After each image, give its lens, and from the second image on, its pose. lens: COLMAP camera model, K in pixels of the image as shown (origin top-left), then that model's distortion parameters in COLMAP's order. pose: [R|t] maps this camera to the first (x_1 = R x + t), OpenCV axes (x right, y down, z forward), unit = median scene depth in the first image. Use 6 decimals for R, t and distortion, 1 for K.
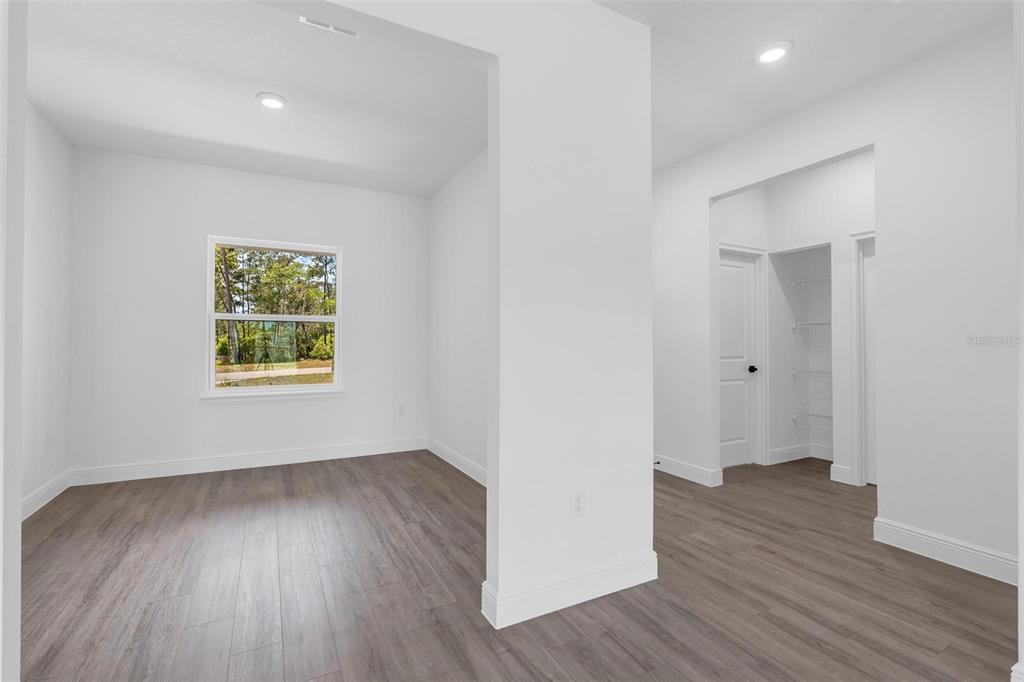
lens RADIAL K [[462.1, 0, 511.7], [0, 462.1, 335.7], [0, 0, 1]] dist [-0.001019, 0.000207]
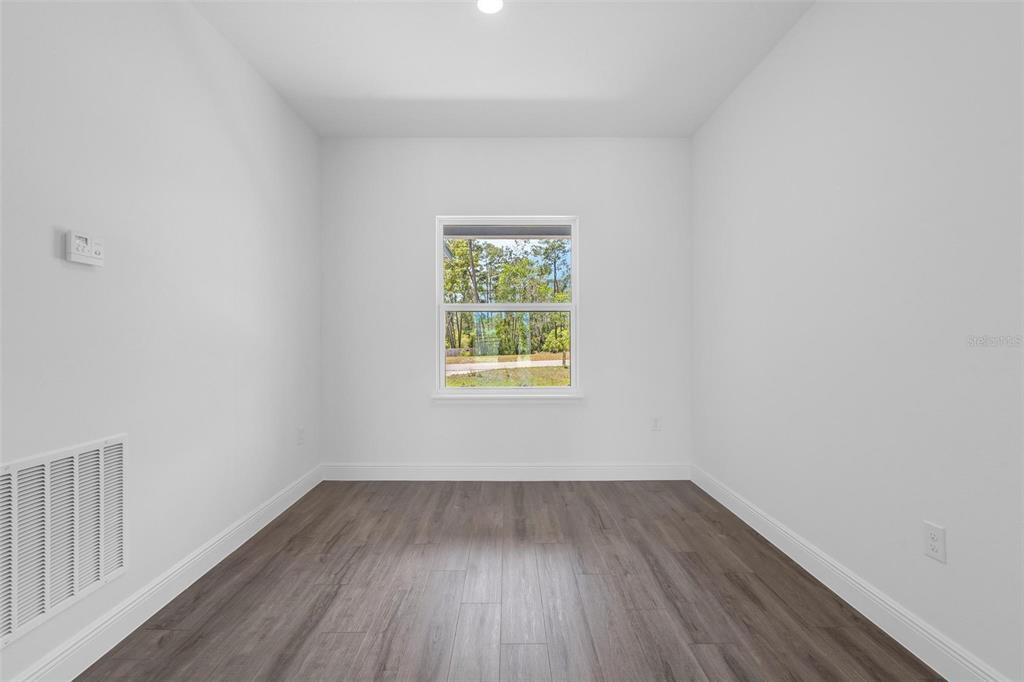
lens RADIAL K [[454.8, 0, 501.6], [0, 454.8, 334.8], [0, 0, 1]] dist [-0.002301, -0.000127]
pose [[0.877104, -0.004183, -0.480282, -0.133806], [0.010255, 0.999897, 0.010019, 0.004229], [0.480190, -0.013713, 0.877057, 0.306494]]
